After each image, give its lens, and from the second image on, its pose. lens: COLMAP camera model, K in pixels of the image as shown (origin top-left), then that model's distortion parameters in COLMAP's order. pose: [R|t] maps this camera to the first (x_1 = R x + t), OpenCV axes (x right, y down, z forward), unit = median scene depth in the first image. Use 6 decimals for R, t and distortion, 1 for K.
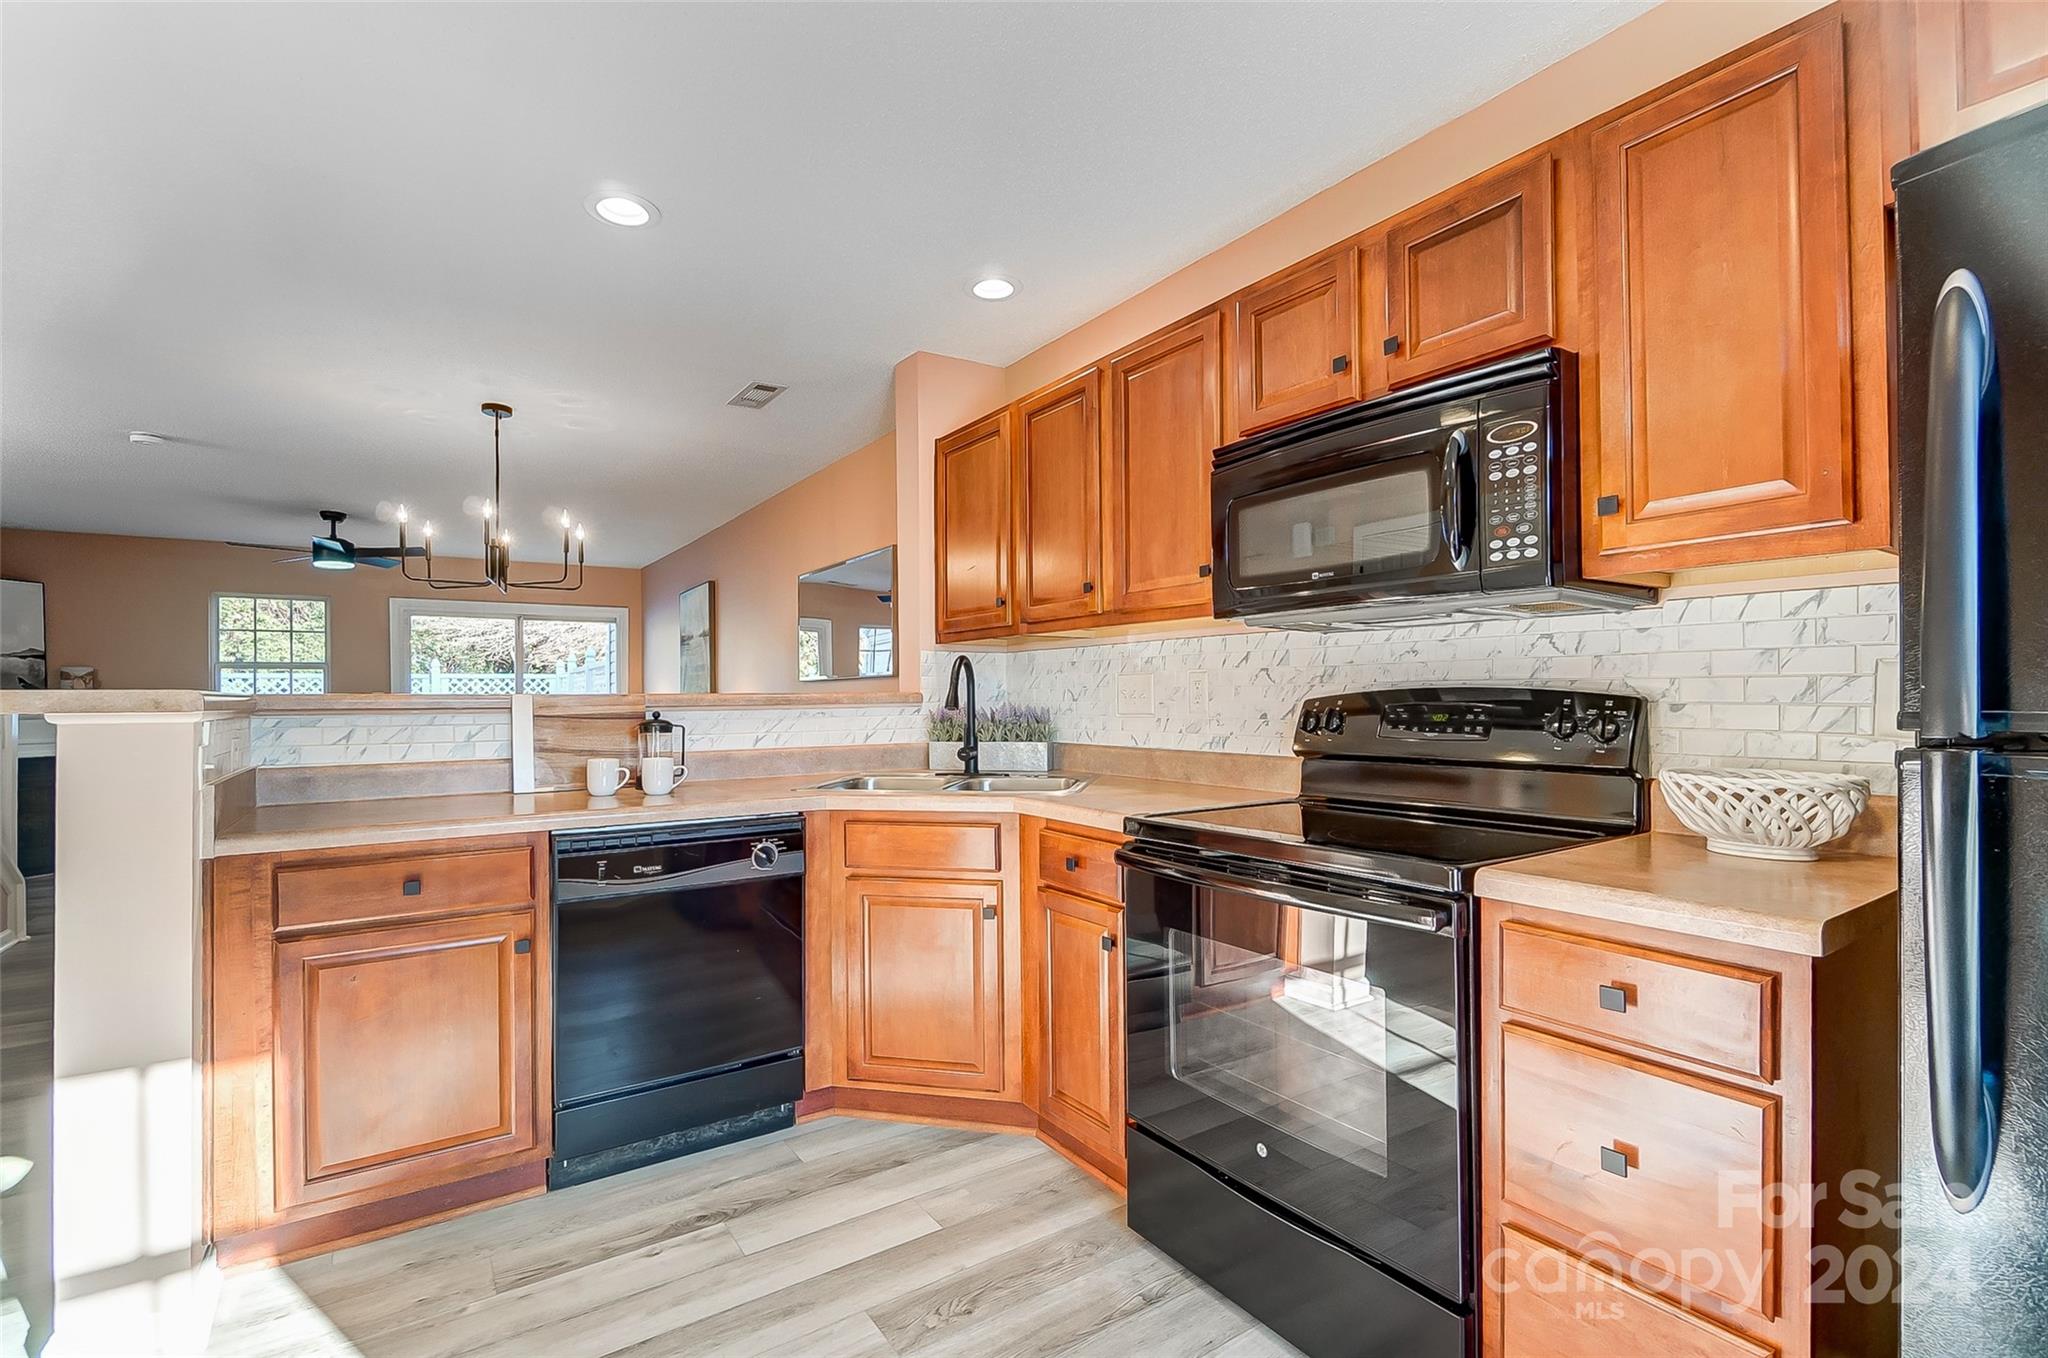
lens RADIAL K [[902.0, 0, 992.9], [0, 902.0, 689.7], [0, 0, 1]] dist [-0.001045, -0.000269]
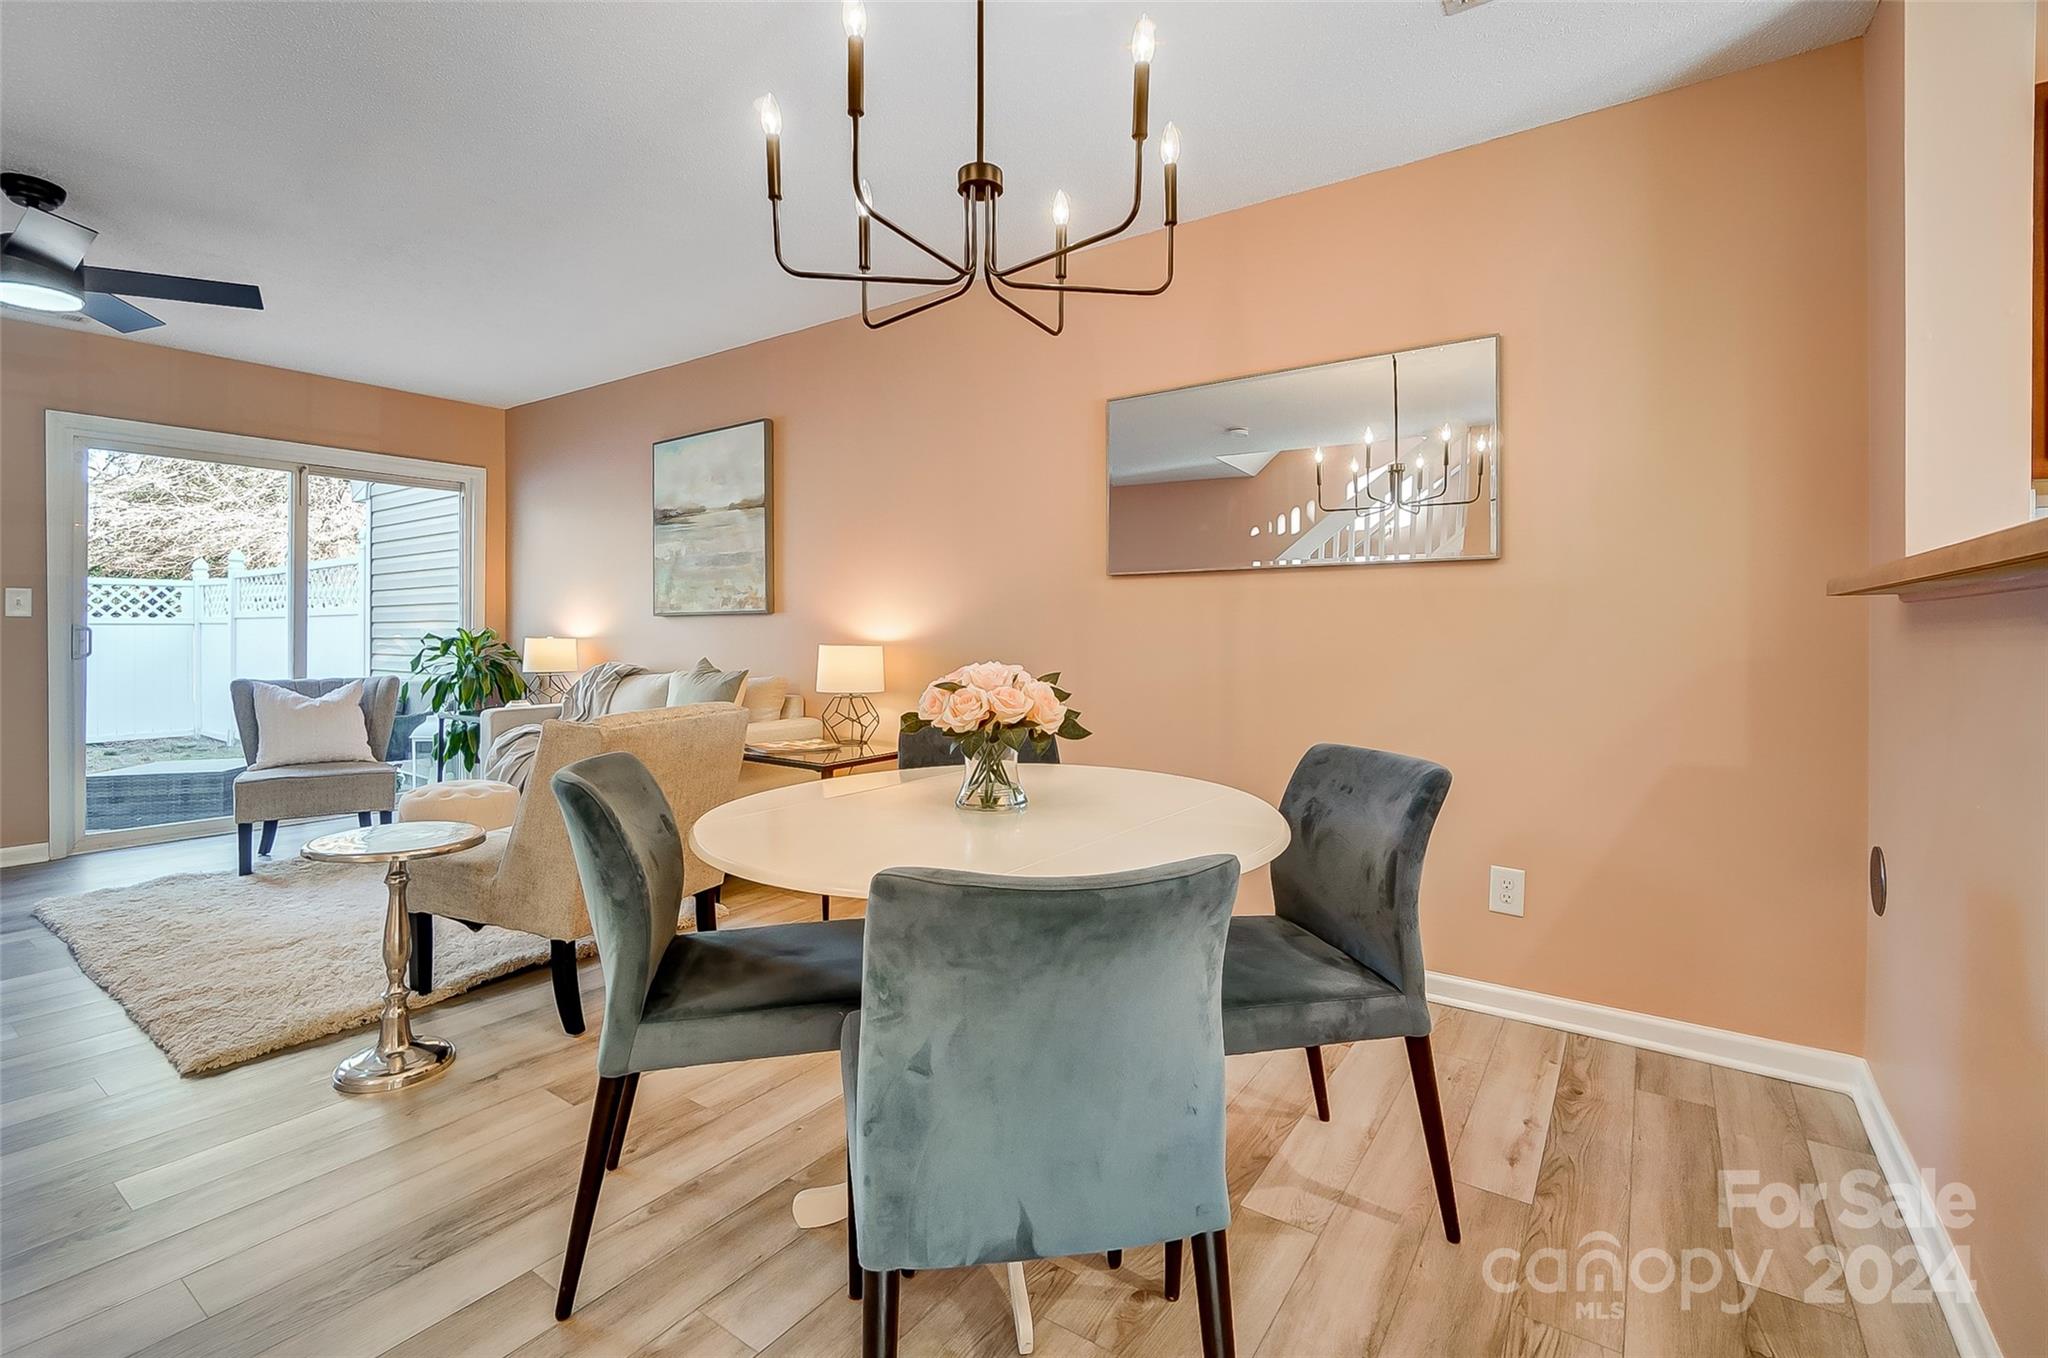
lens RADIAL K [[920.3, 0, 1015.7], [0, 920.3, 648.3], [0, 0, 1]] dist [-0.000957, -0.000063]
pose [[0.933547, -0.001317, 0.358454, -1.088293], [-0.009278, 0.999569, 0.027835, 0.062070], [-0.358336, -0.029311, 0.933132, 0.929247]]
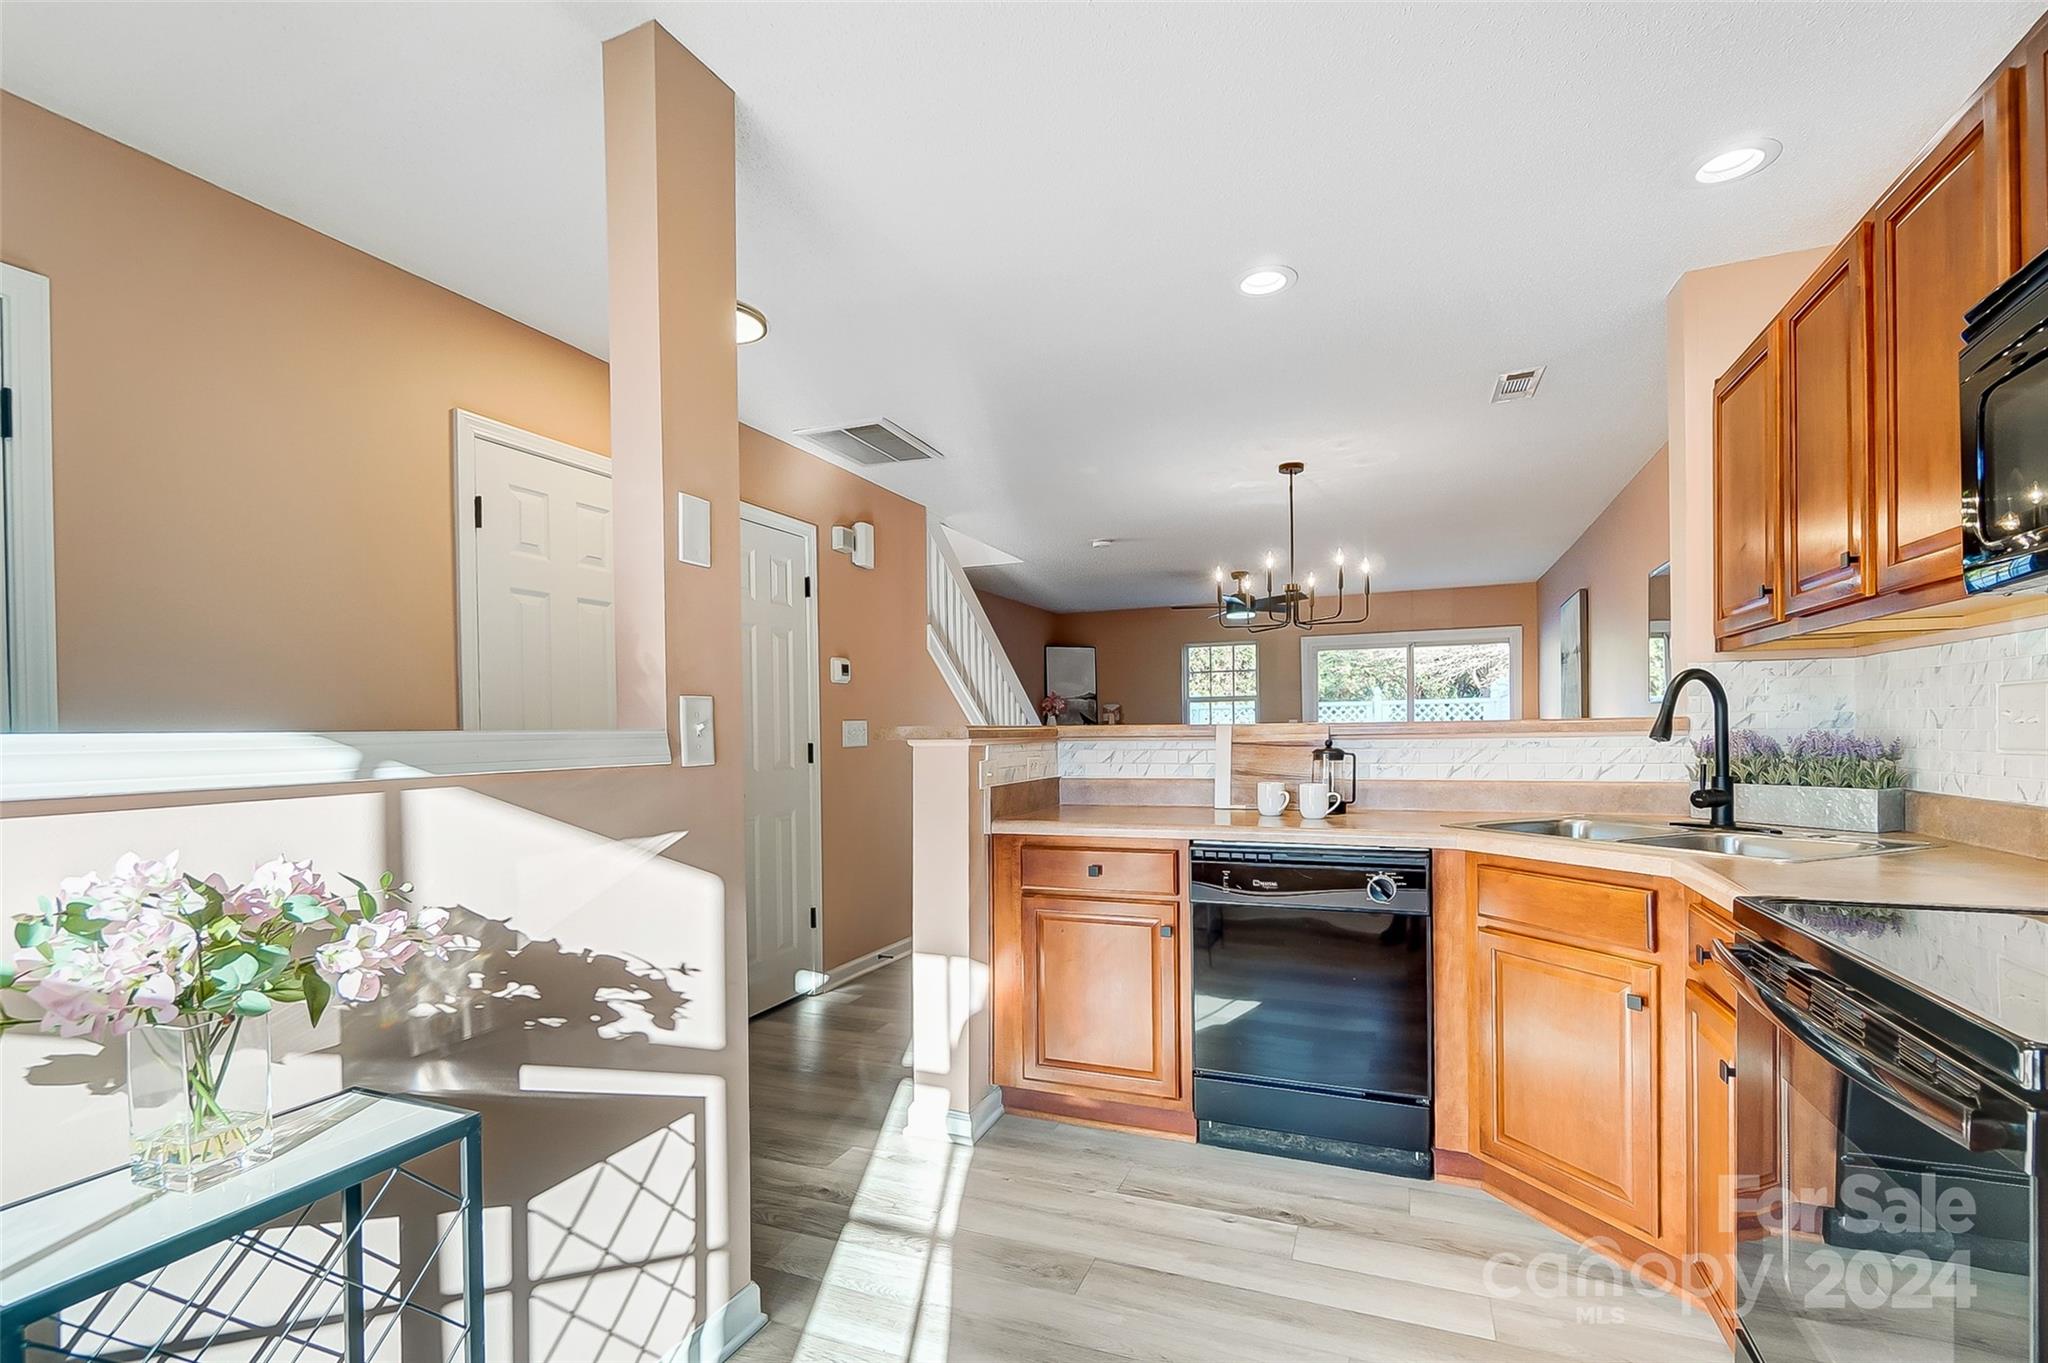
lens RADIAL K [[929.7, 0, 1021.3], [0, 929.7, 730.1], [0, 0, 1]] dist [0.001587, 0.000061]
pose [[0.571117, -0.000918, -0.820868, 0.337666], [0.016079, 0.999820, 0.010069, -0.003919], [0.820711, -0.018950, 0.571029, 0.102850]]
